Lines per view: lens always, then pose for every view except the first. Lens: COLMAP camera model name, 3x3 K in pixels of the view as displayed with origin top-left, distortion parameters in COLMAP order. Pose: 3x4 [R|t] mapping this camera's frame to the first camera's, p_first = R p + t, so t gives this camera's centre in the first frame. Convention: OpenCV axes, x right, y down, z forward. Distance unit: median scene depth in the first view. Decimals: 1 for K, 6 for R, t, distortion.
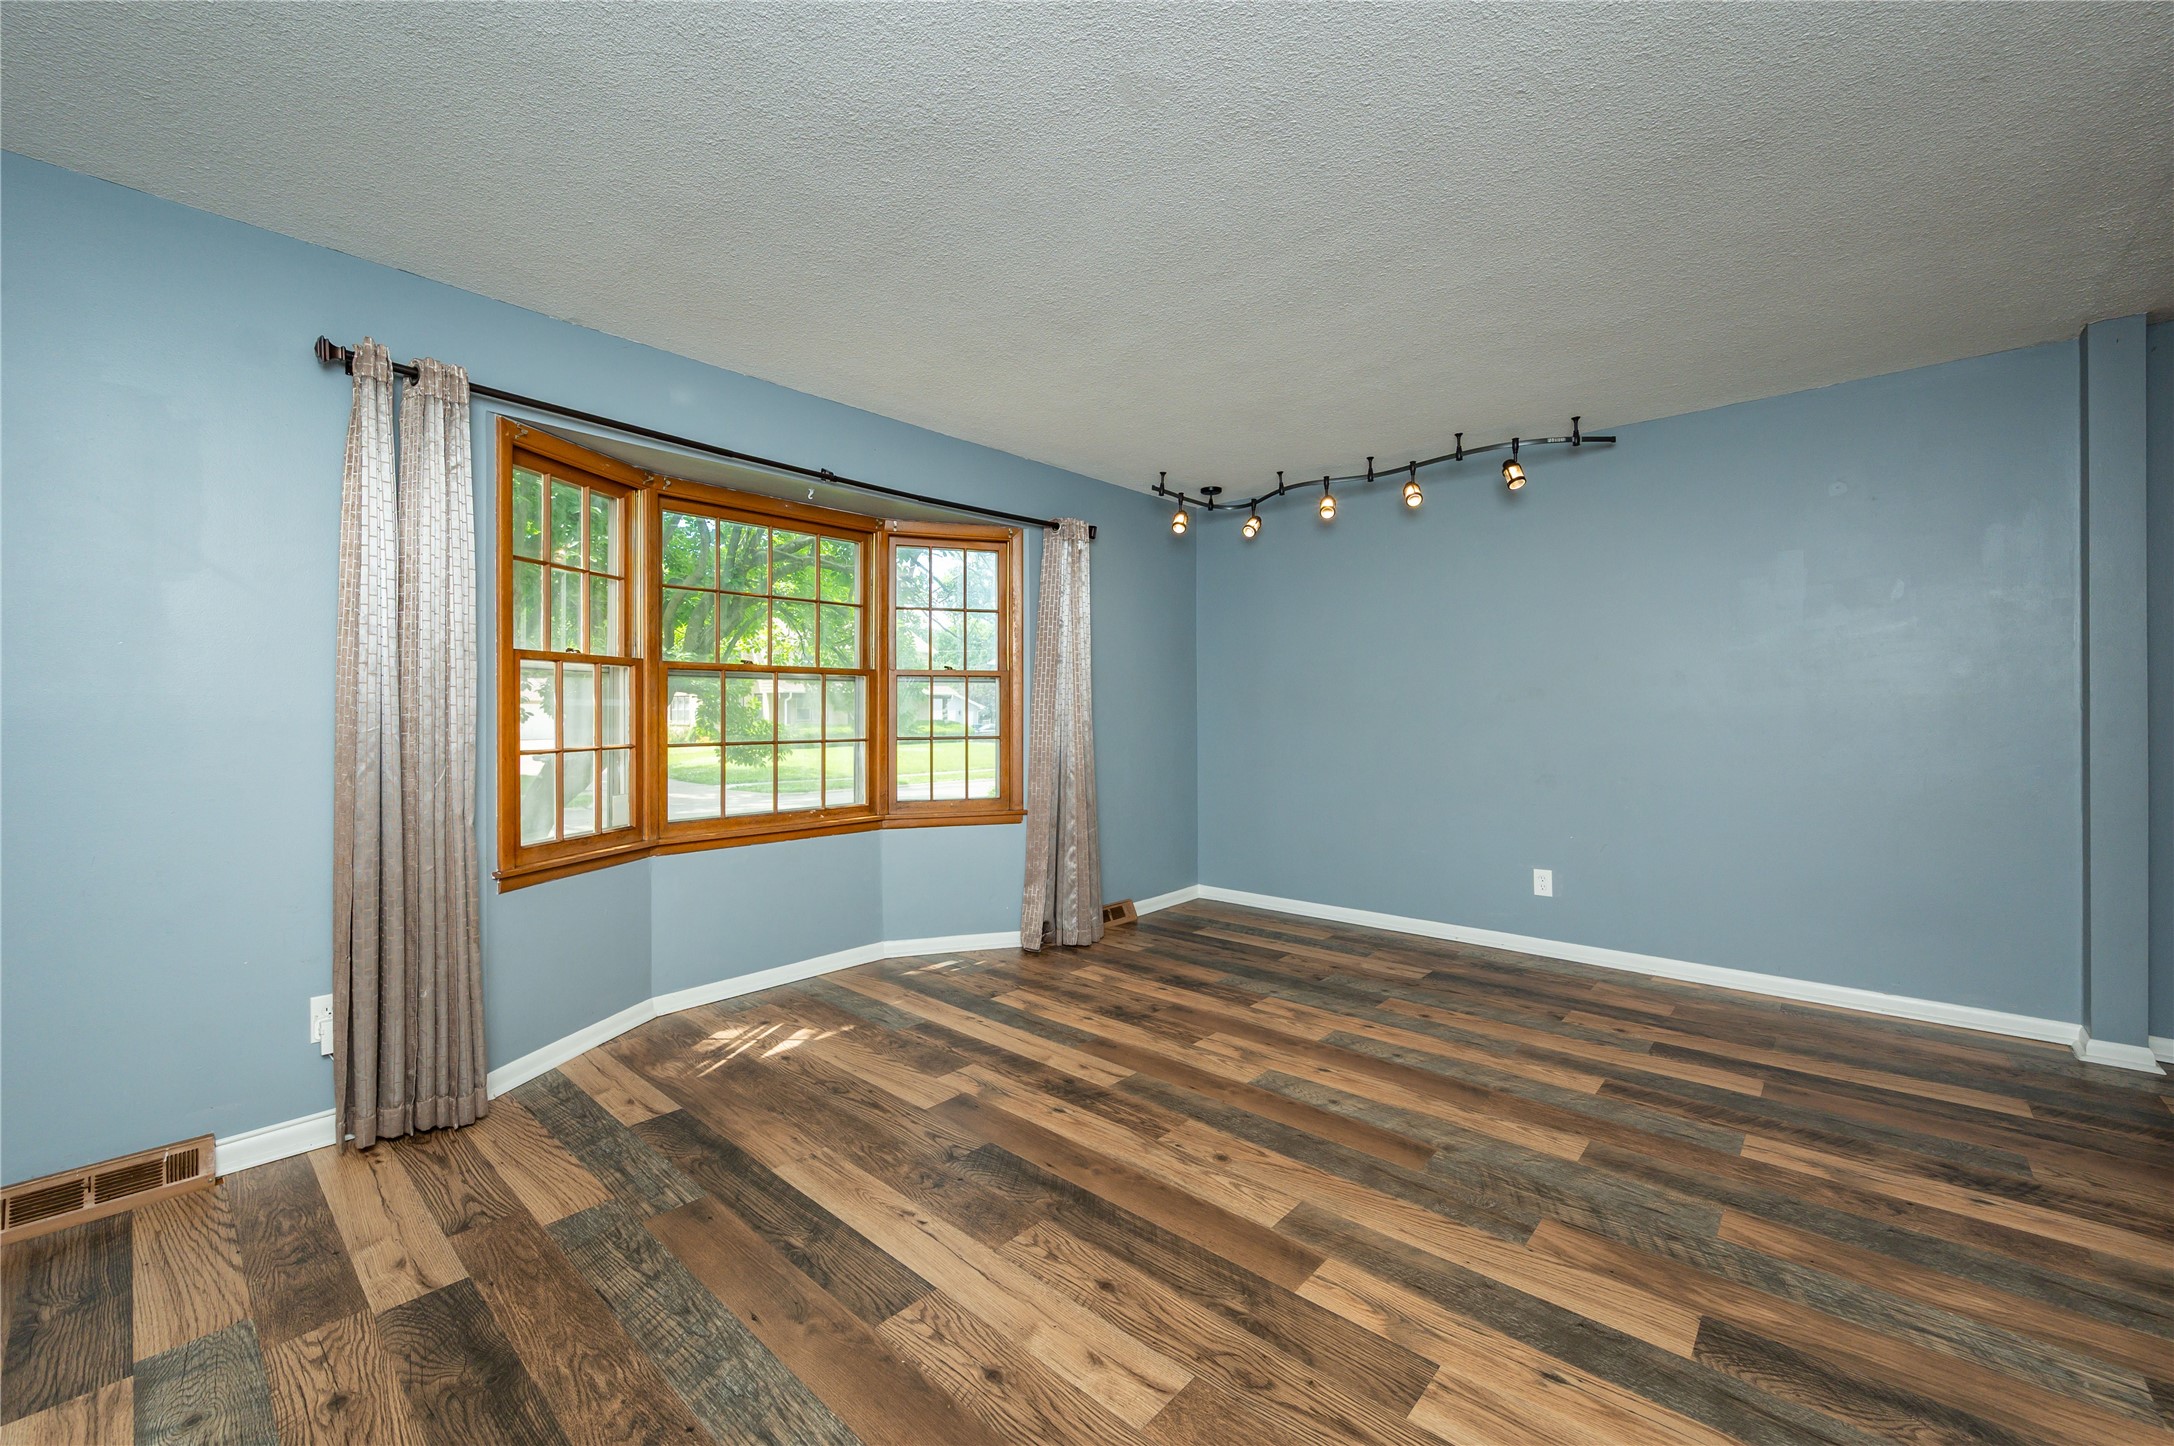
lens RADIAL K [[862.9, 0, 1088.0], [0, 862.9, 709.5], [0, 0, 1]] dist [-0.000494, -0.000075]
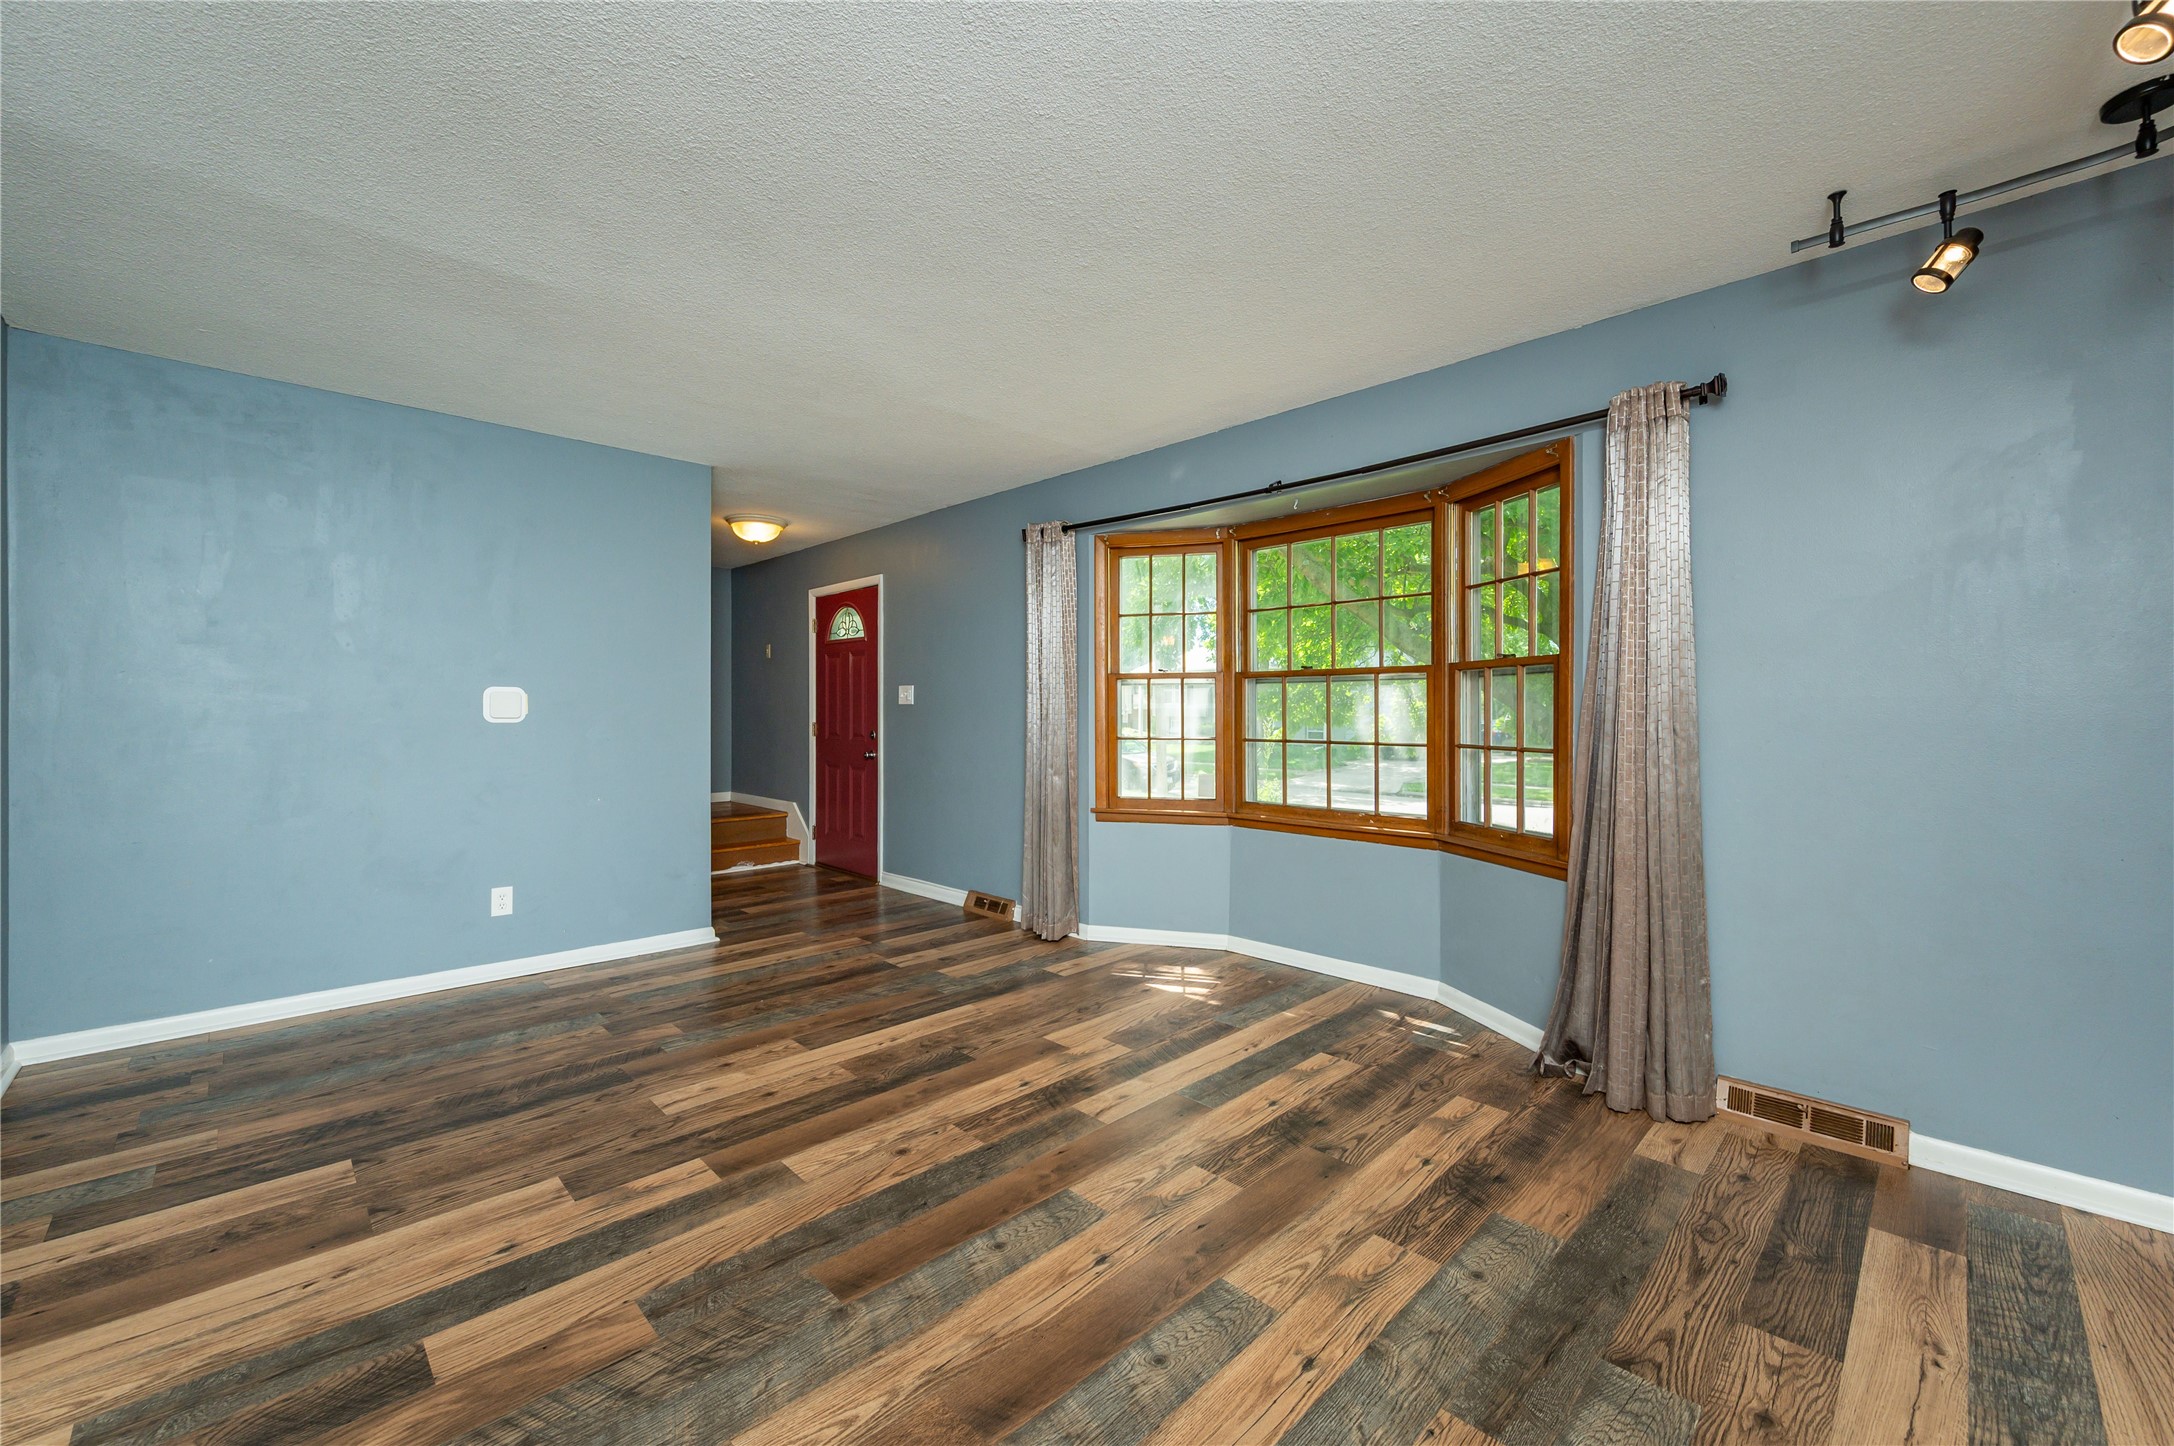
lens RADIAL K [[862.9, 0, 1088.0], [0, 862.9, 709.5], [0, 0, 1]] dist [-0.000494, -0.000075]
pose [[-0.061384, -0.000309, -0.998114, 1.011943], [0.001613, 0.999999, -0.000409, -0.001820], [0.998113, -0.001635, -0.061384, 1.119546]]
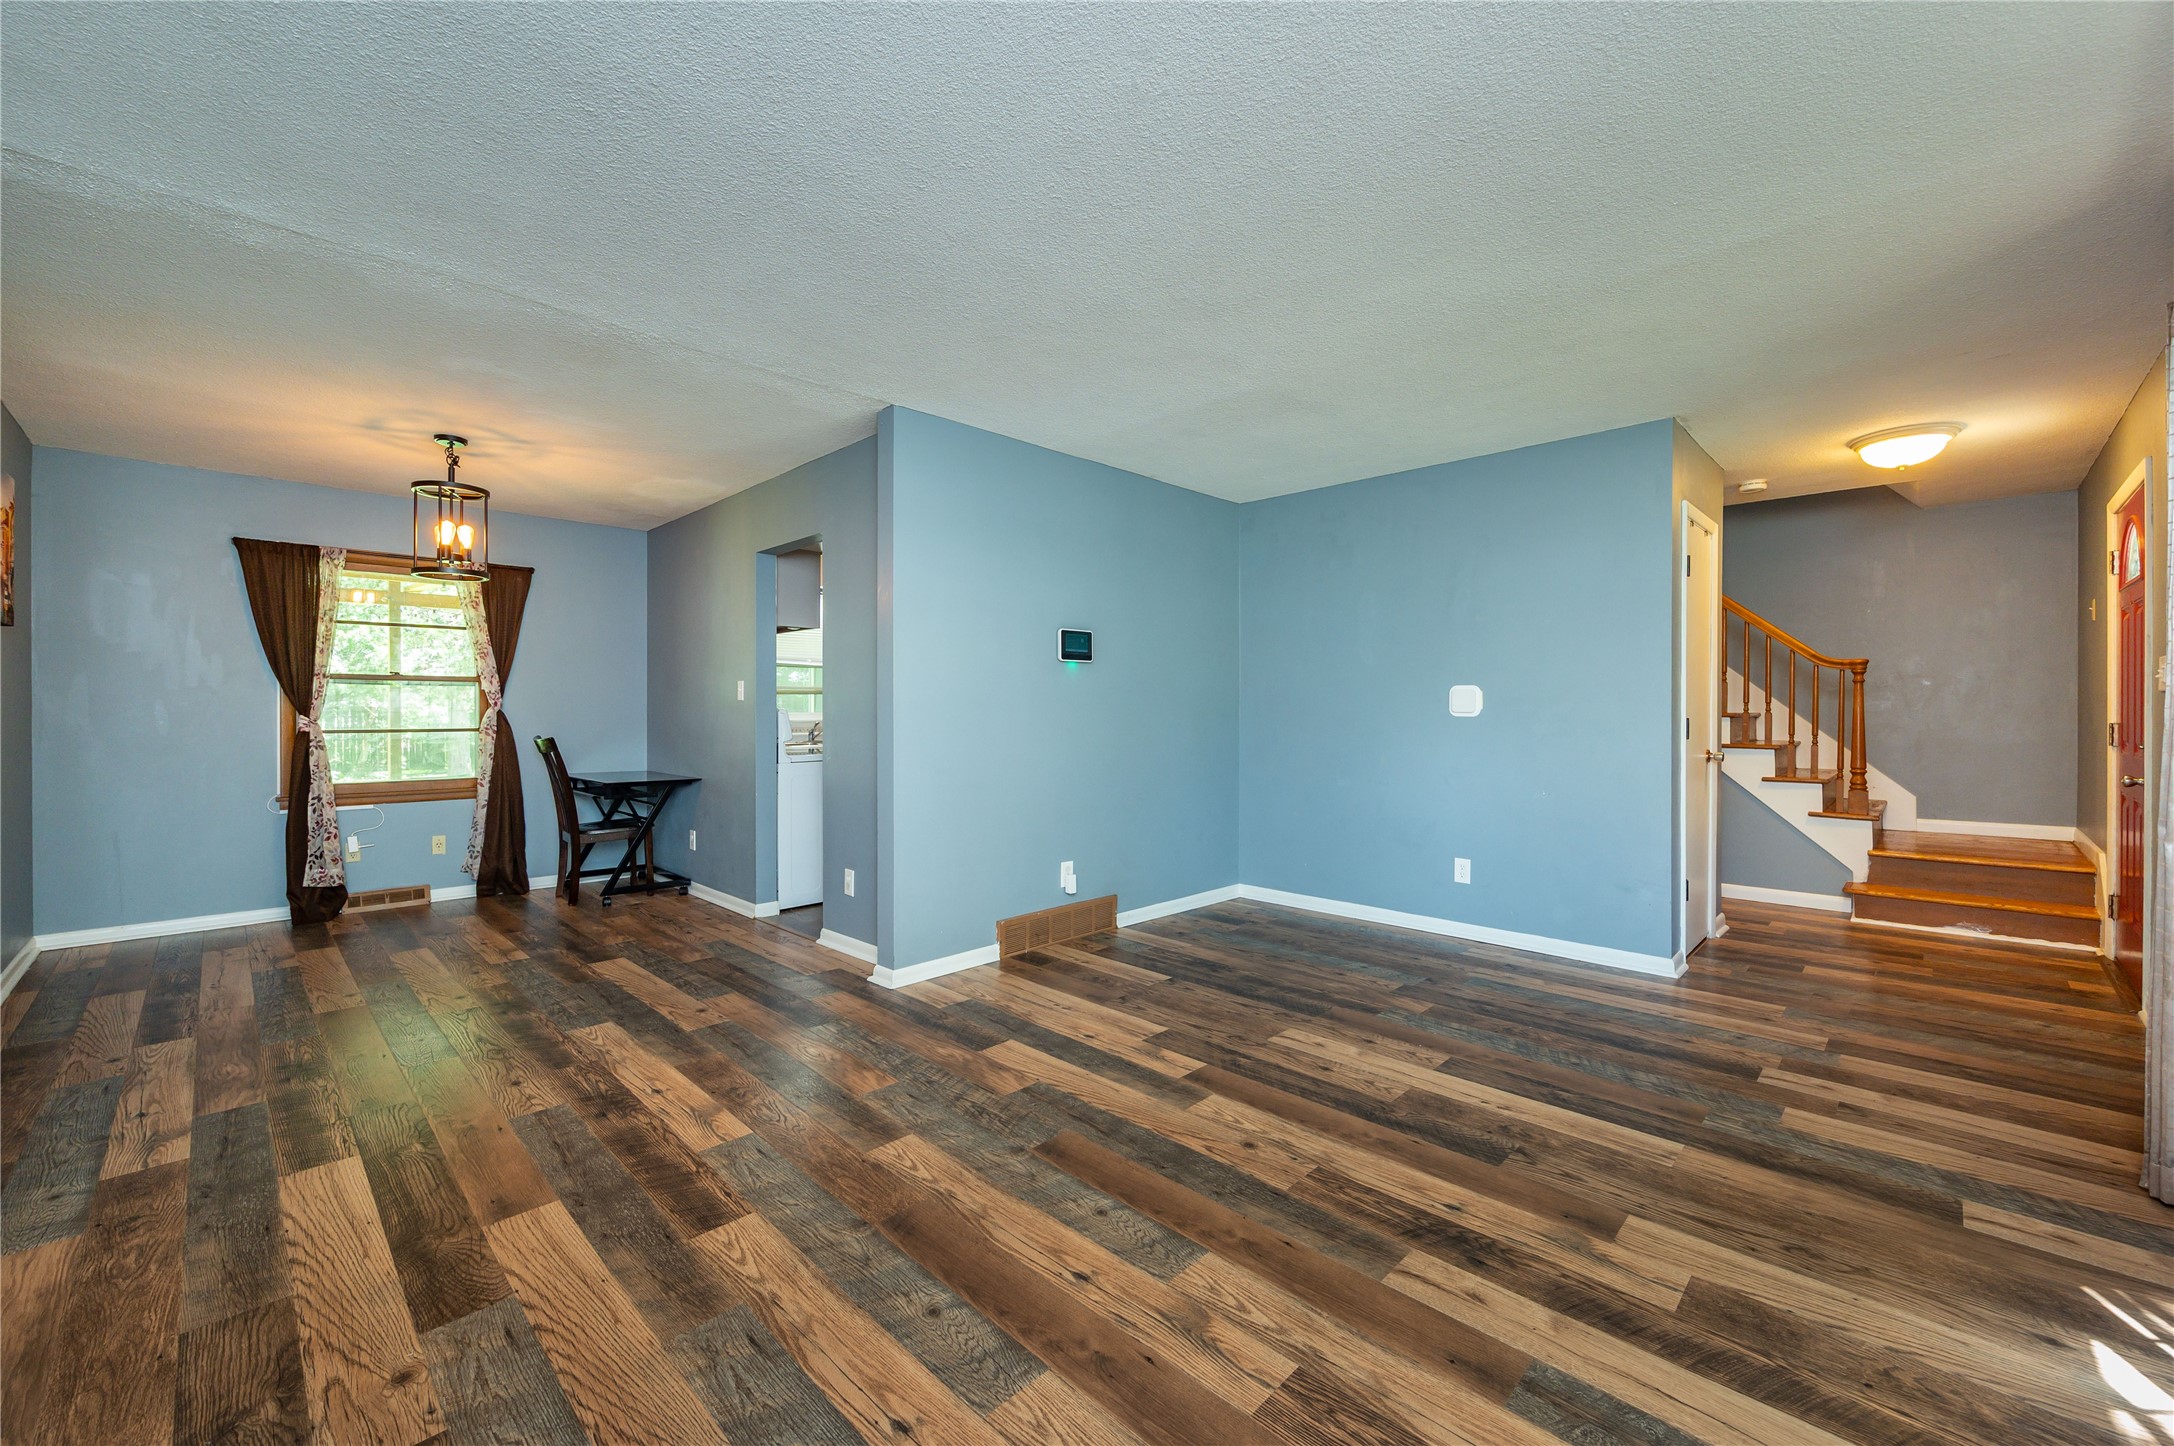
lens RADIAL K [[862.9, 0, 1088.0], [0, 862.9, 709.5], [0, 0, 1]] dist [-0.000494, -0.000075]
pose [[-0.998791, 0.004941, 0.048905, 0.256141], [0.004867, 0.999987, -0.001639, 0.003940], [-0.048912, -0.001399, -0.998802, 1.772464]]
